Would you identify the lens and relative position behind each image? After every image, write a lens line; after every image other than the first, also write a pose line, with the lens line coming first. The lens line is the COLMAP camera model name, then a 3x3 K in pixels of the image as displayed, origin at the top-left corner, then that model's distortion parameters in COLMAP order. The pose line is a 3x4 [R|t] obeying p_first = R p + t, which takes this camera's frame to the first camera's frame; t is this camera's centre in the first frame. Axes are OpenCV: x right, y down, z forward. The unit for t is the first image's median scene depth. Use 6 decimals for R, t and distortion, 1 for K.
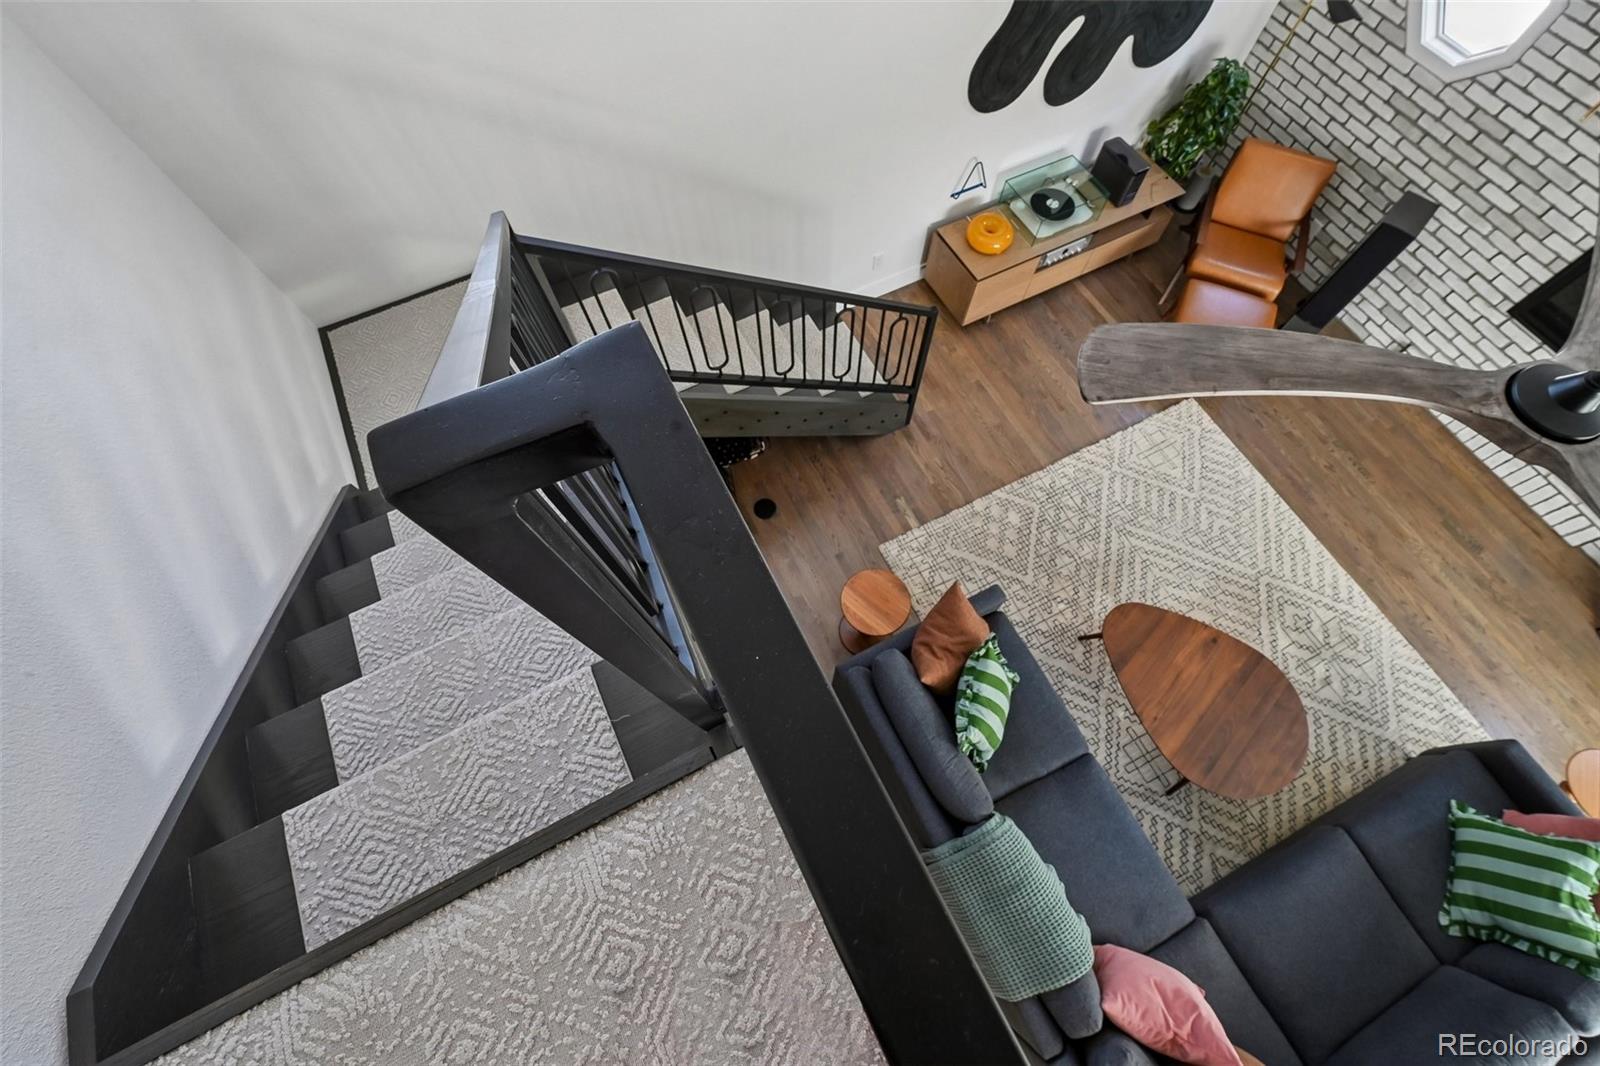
lens RADIAL K [[686.7, 0, 800.2], [0, 686.7, 534.8], [0, 0, 1]] dist [-0.002339, 0.000636]
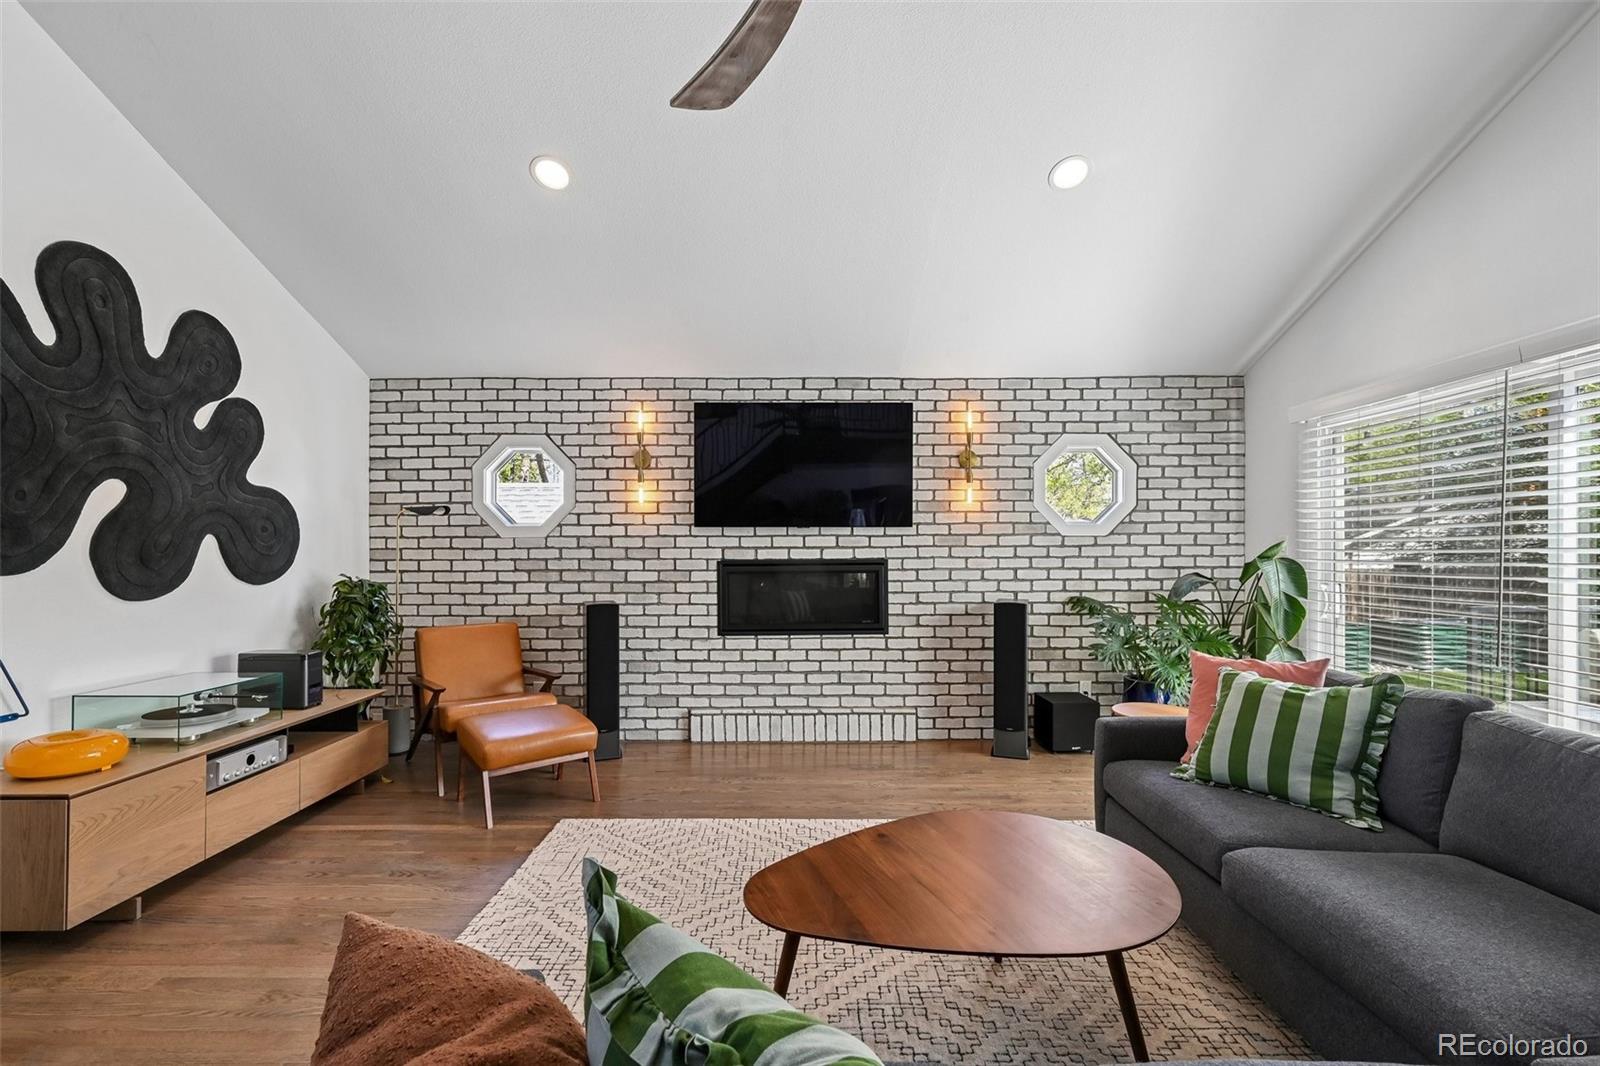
lens RADIAL K [[686.7, 0, 800.0], [0, 686.7, 547.0], [0, 0, 1]] dist [-0.002339, 0.000636]
pose [[0.448637, 0.003457, 0.893707, 0.057046], [0.821395, 0.392473, -0.413855, 0.202986], [-0.352187, 0.919757, 0.173238, 0.599052]]
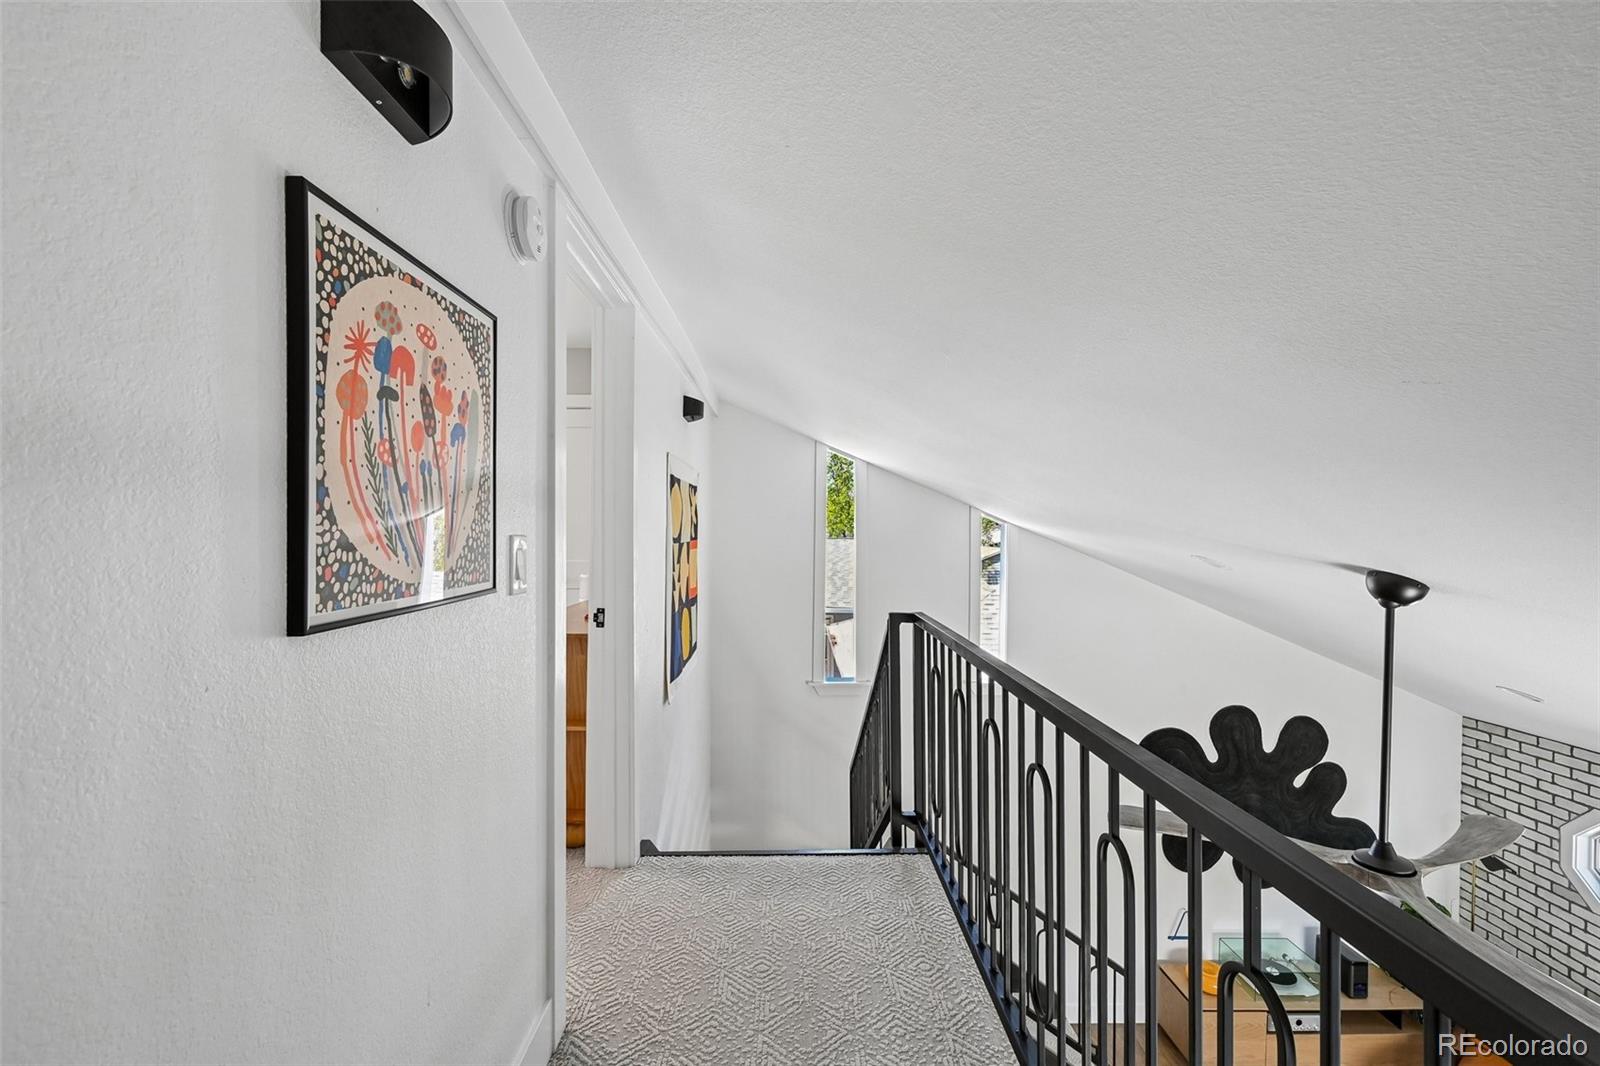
lens RADIAL K [[686.7, 0, 796.9], [0, 686.7, 526.3], [0, 0, 1]] dist [-0.002339, 0.000636]
pose [[0.896494, 0.009407, -0.442957, 0.171680], [-0.409444, 0.399572, -0.820182, 0.517531], [0.169278, 0.916654, 0.362065, -0.237524]]
